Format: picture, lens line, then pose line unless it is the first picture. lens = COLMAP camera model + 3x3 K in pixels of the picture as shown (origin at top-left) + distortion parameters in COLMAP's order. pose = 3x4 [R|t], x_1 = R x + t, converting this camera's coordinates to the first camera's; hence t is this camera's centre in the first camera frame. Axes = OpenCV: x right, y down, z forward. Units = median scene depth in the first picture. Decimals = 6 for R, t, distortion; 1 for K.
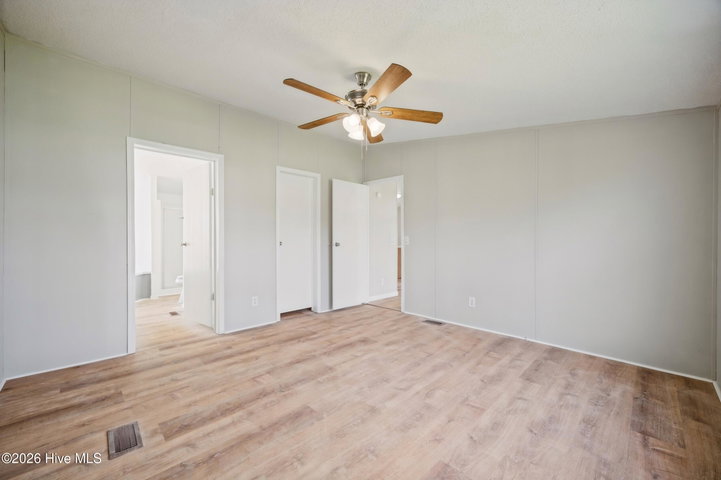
lens RADIAL K [[286.2, 0, 362.7], [0, 286.2, 238.9], [0, 0, 1]] dist [-0.003918, 0.000092]
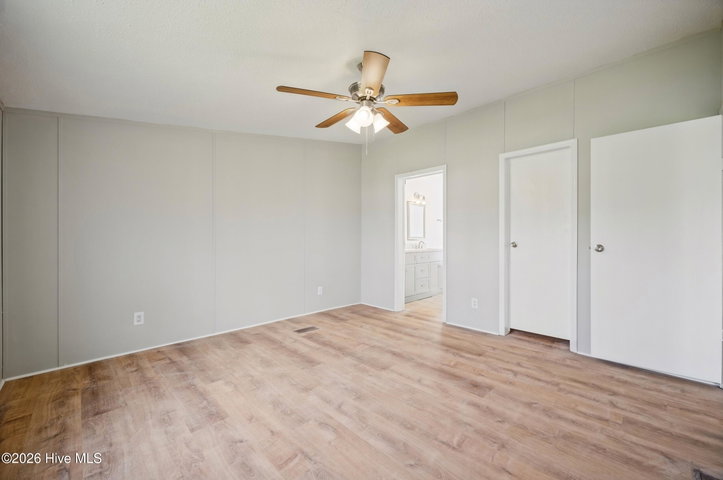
lens RADIAL K [[287.0, 0, 364.6], [0, 287.0, 241.5], [0, 0, 1]] dist [-0.003918, 0.000092]
pose [[0.001130, 0.005680, -0.999983, 0.869423], [0.001290, 0.999983, 0.005681, 0.002092], [0.999999, -0.001296, 0.001123, 0.909220]]
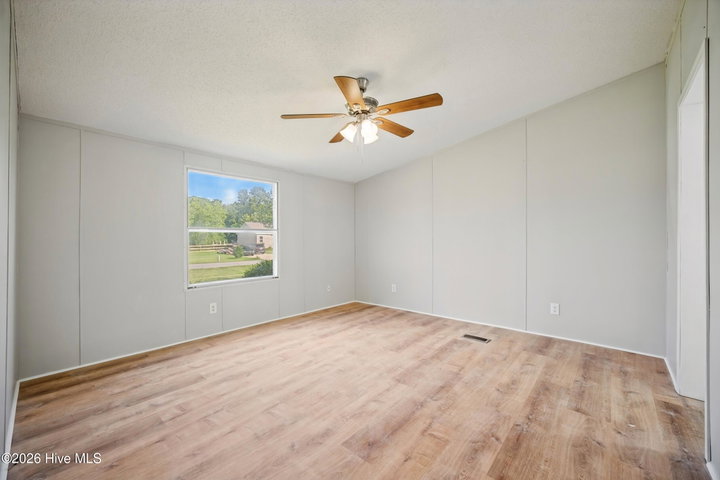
lens RADIAL K [[285.8, 0, 359.4], [0, 285.8, 240.3], [0, 0, 1]] dist [-0.003918, 0.000092]
pose [[-0.998189, 0.003924, -0.060036, 0.065546], [0.003985, 0.999992, -0.000882, 0.002261], [0.060032, -0.001120, -0.998196, 1.862941]]
